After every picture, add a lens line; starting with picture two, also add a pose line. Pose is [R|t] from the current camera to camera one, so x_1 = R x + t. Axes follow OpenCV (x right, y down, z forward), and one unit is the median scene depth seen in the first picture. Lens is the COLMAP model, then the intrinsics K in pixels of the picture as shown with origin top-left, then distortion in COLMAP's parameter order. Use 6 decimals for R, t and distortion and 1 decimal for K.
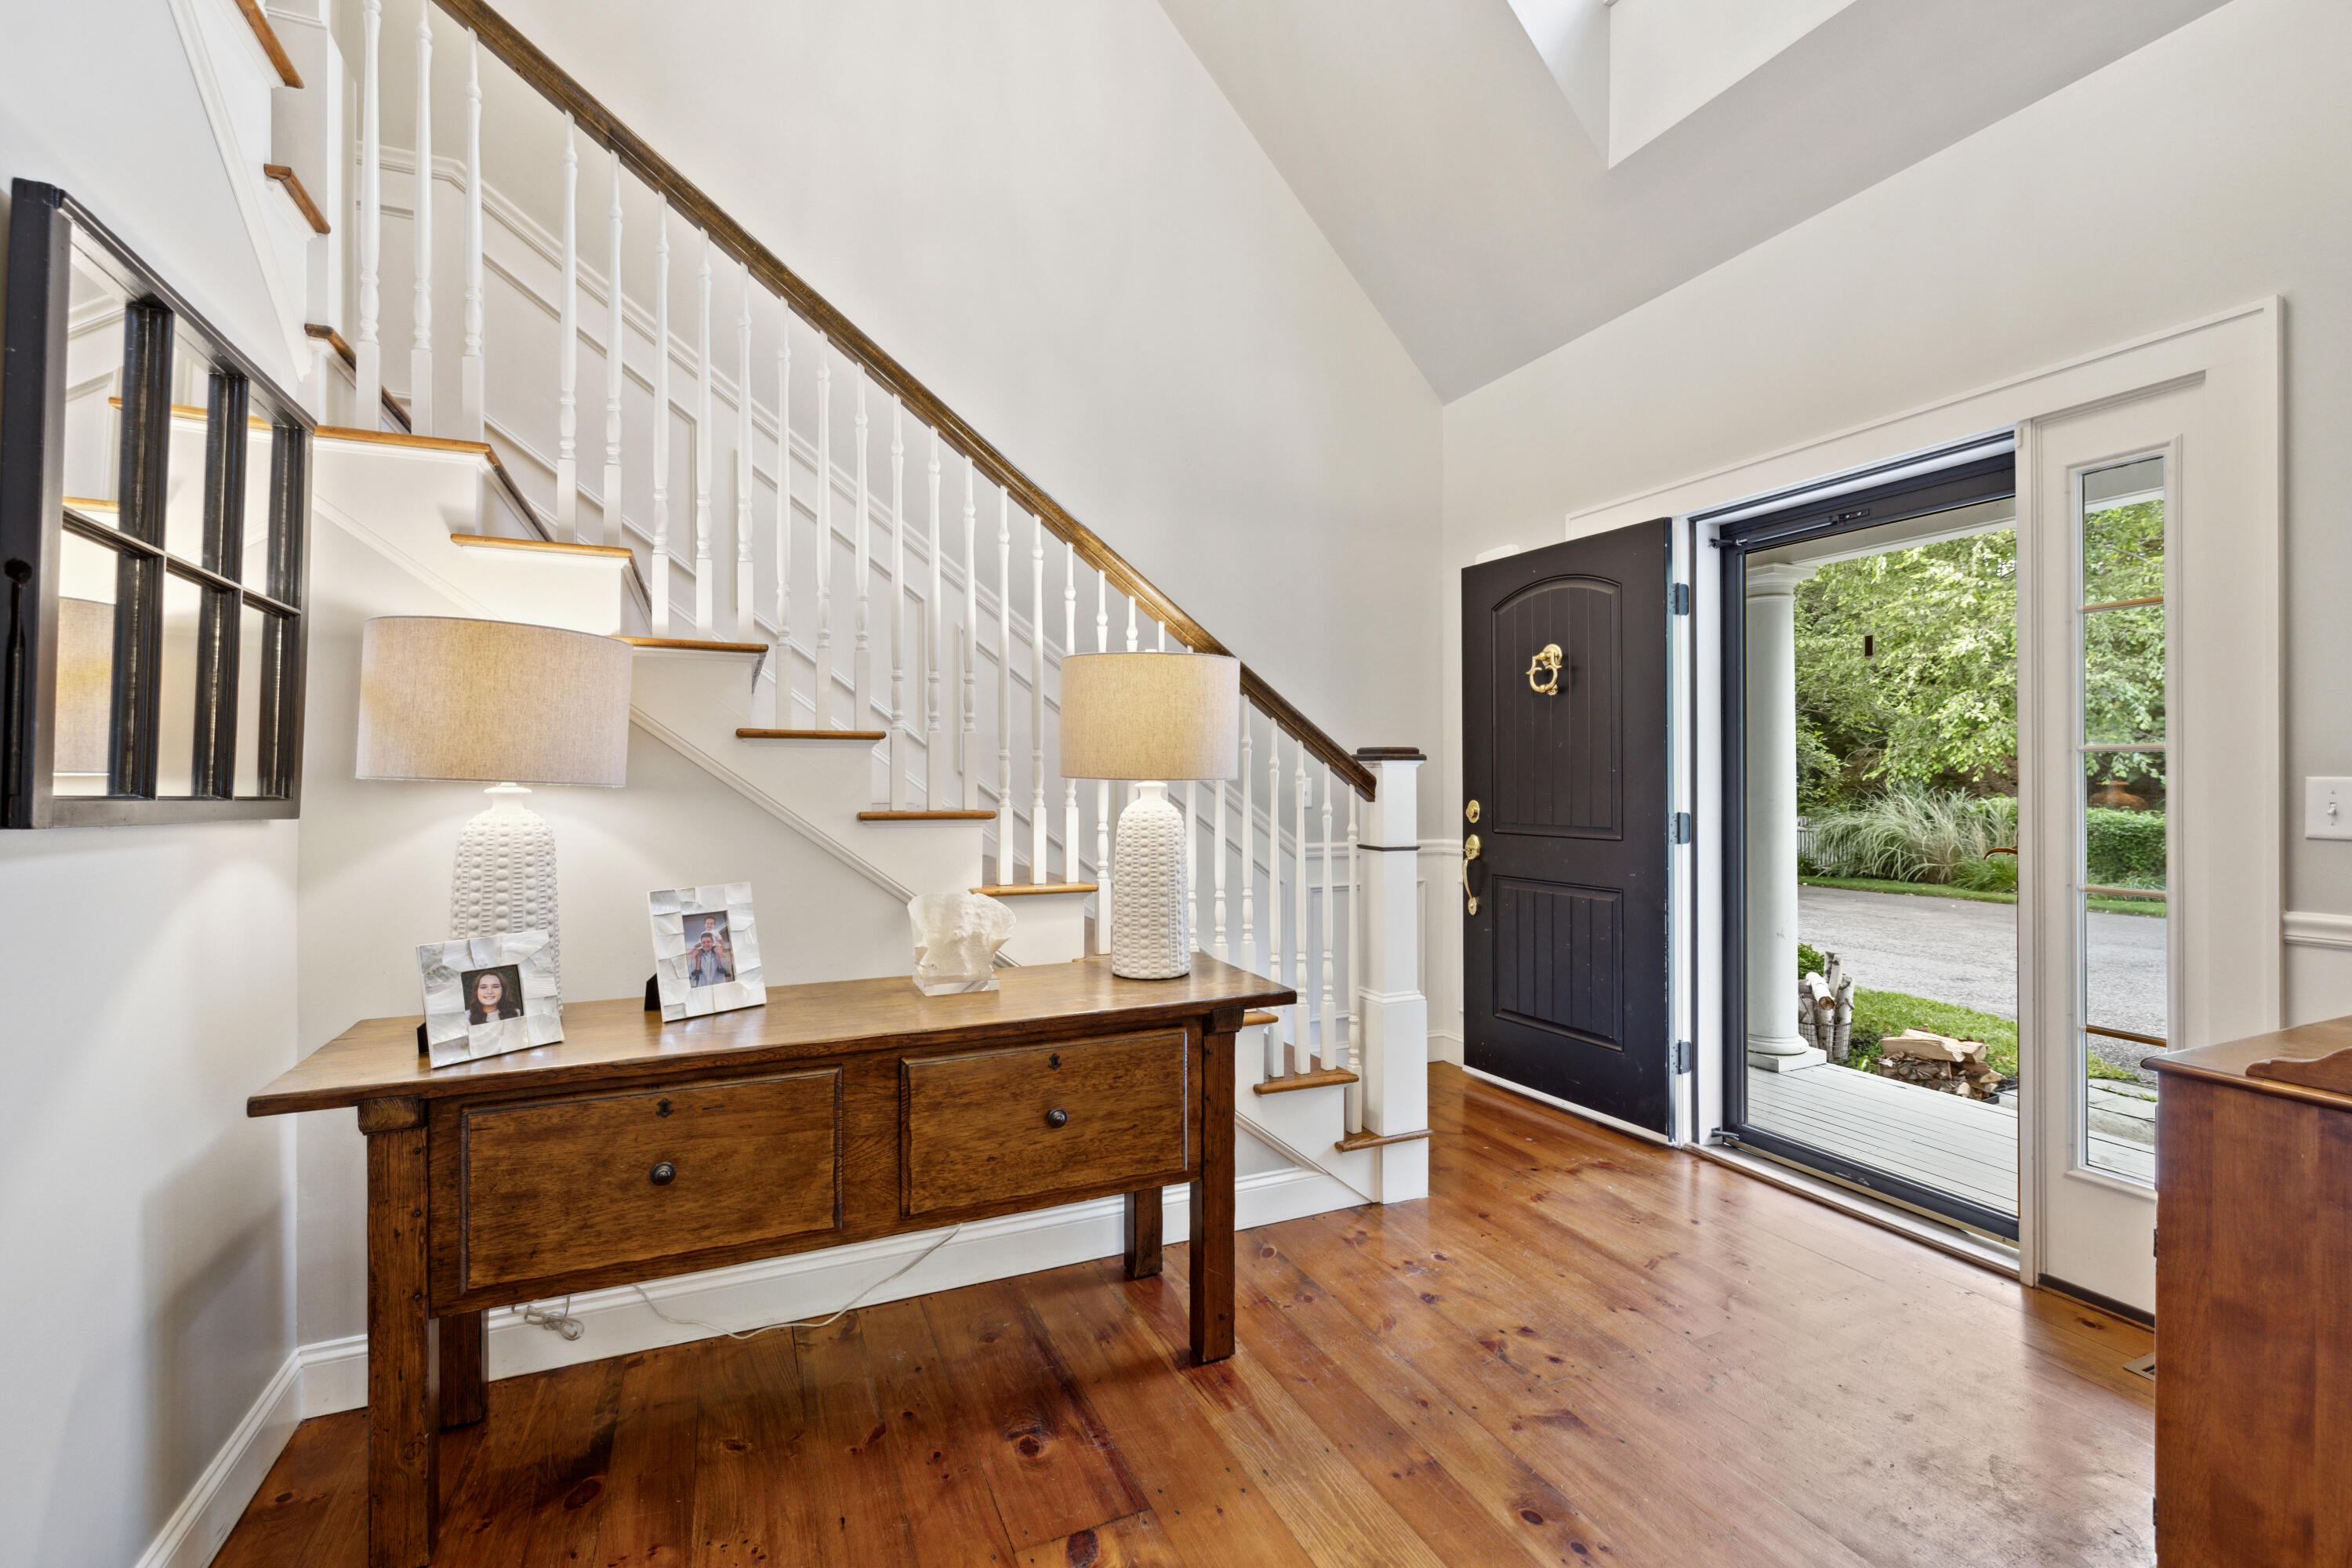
lens RADIAL K [[1007.3, 0, 1166.3], [0, 1007.3, 774.0], [0, 0, 1]] dist [-0.001396, -0.000138]
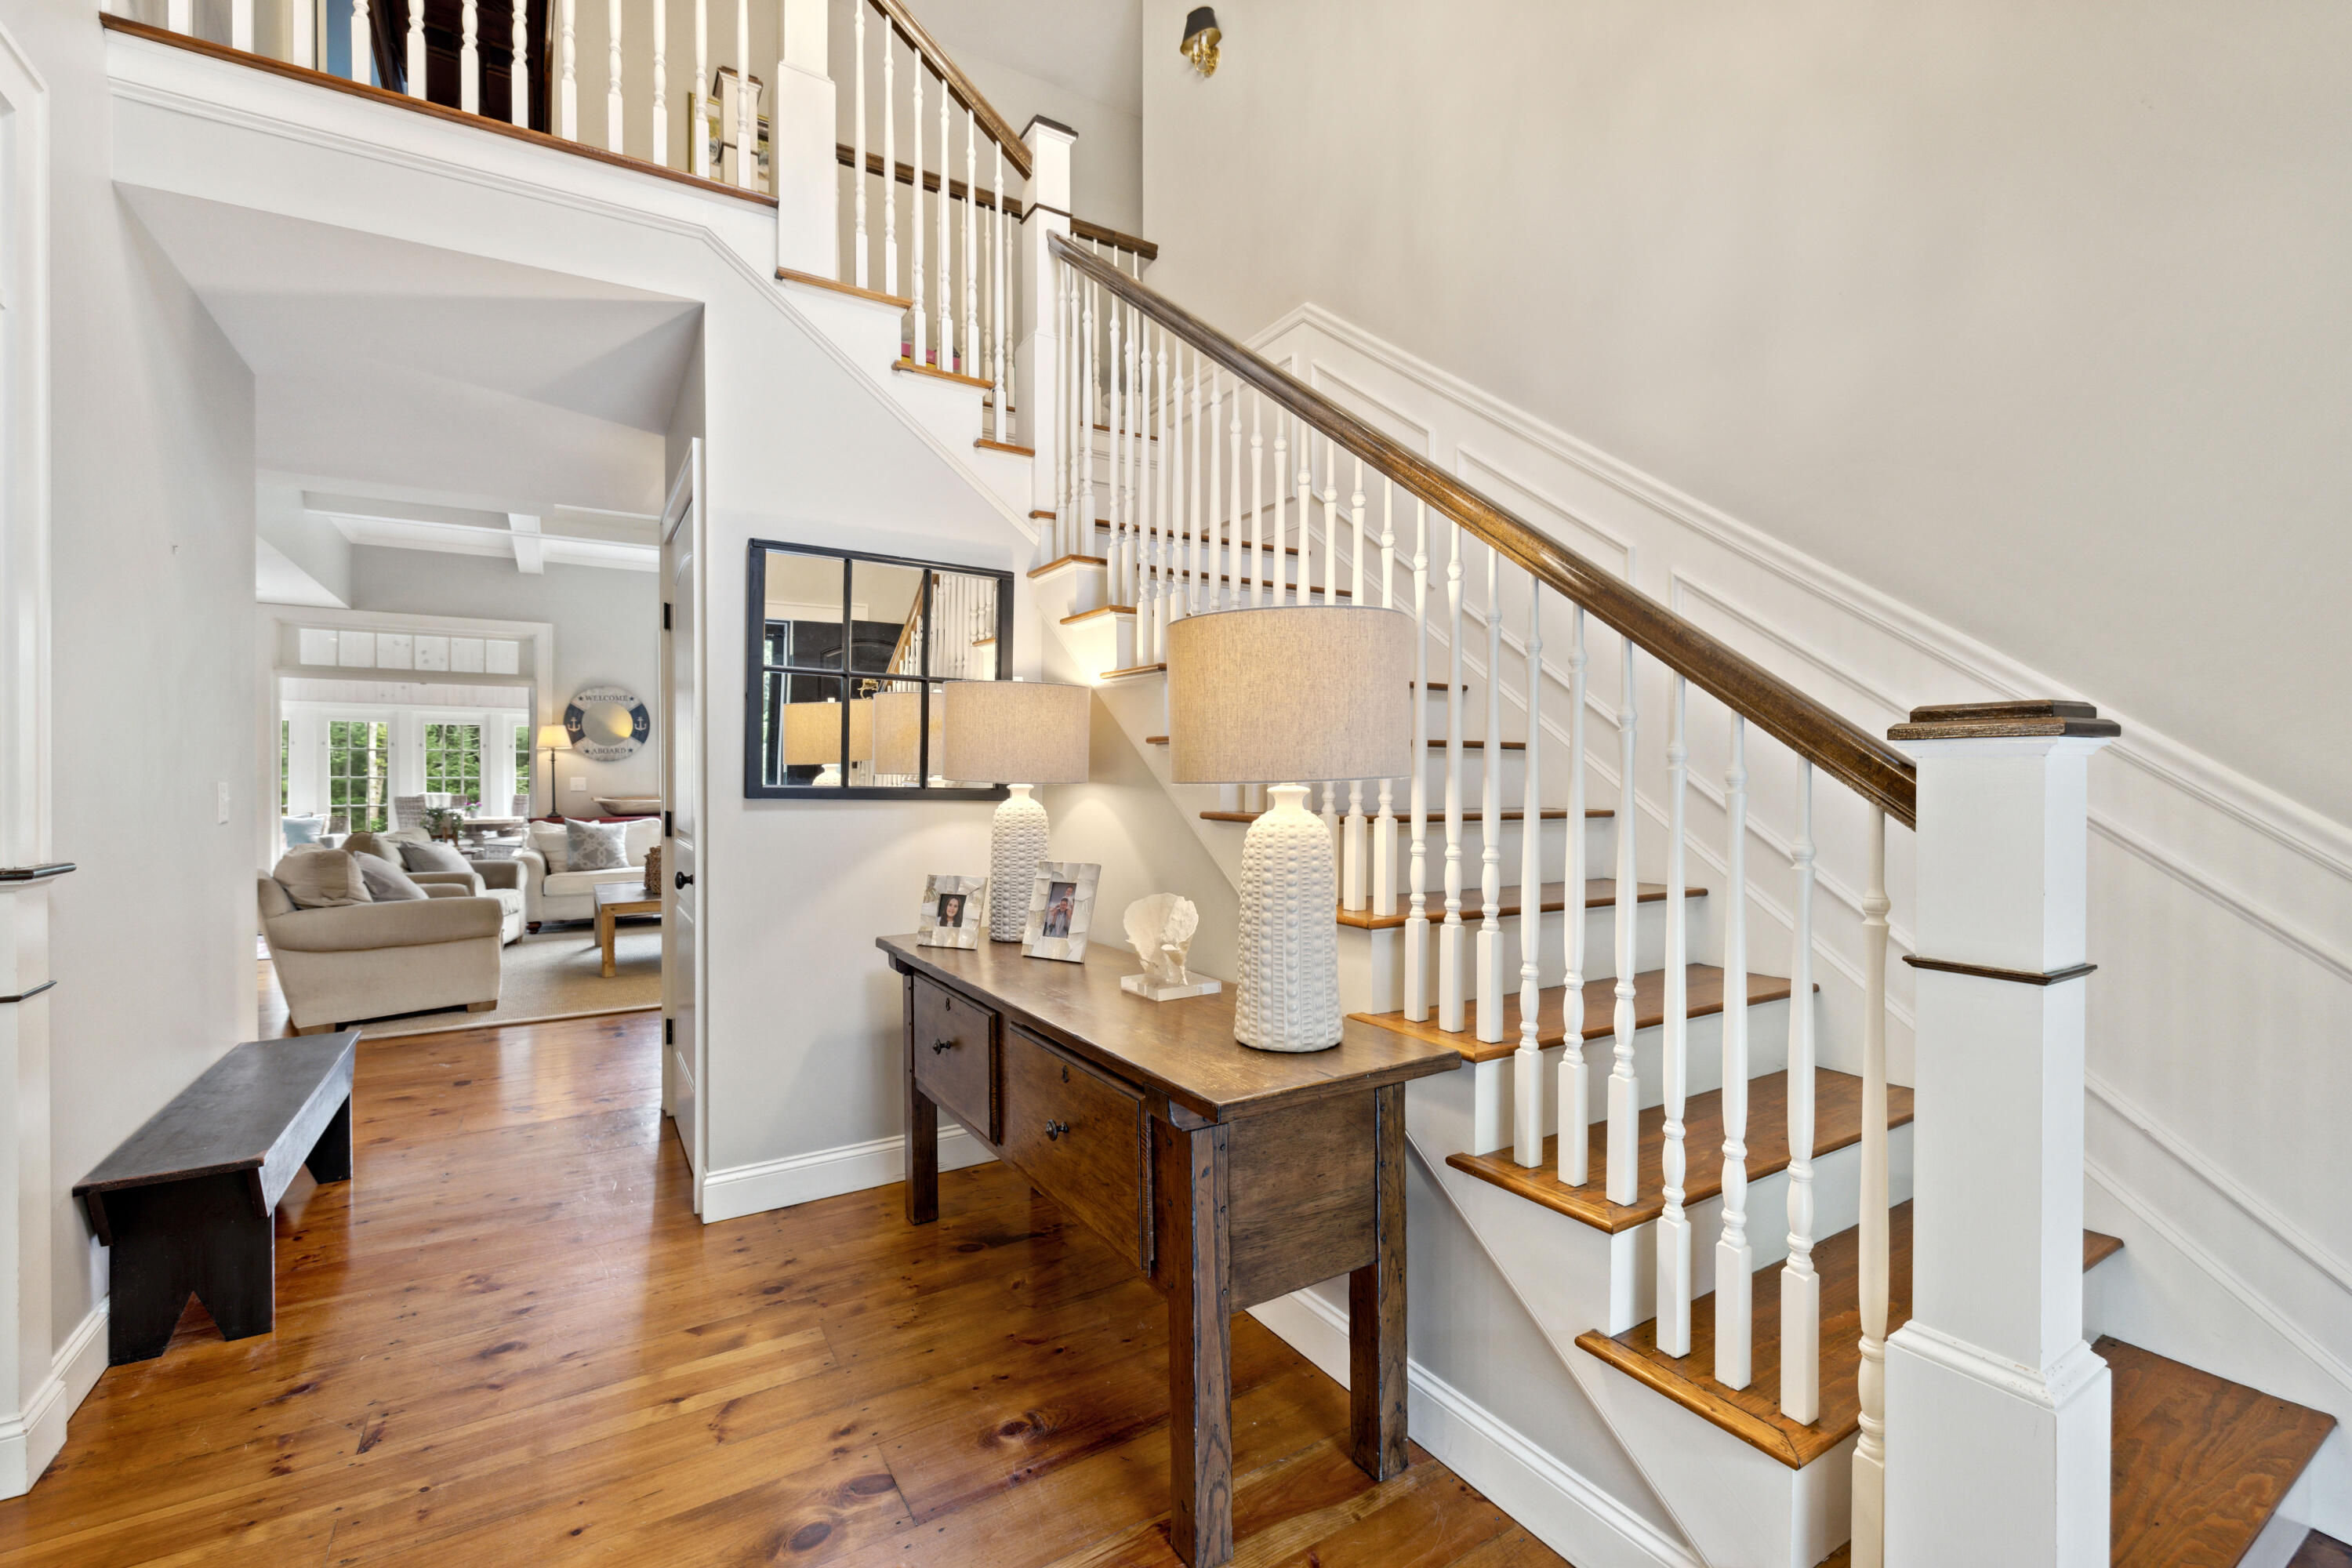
lens RADIAL K [[1007.3, 0, 1166.3], [0, 1007.3, 774.0], [0, 0, 1]] dist [-0.001396, -0.000138]
pose [[0.145005, 0.001012, -0.989430, 0.859889], [0.003357, 0.999993, 0.001514, -0.003537], [0.989425, -0.003541, 0.145001, 0.955019]]
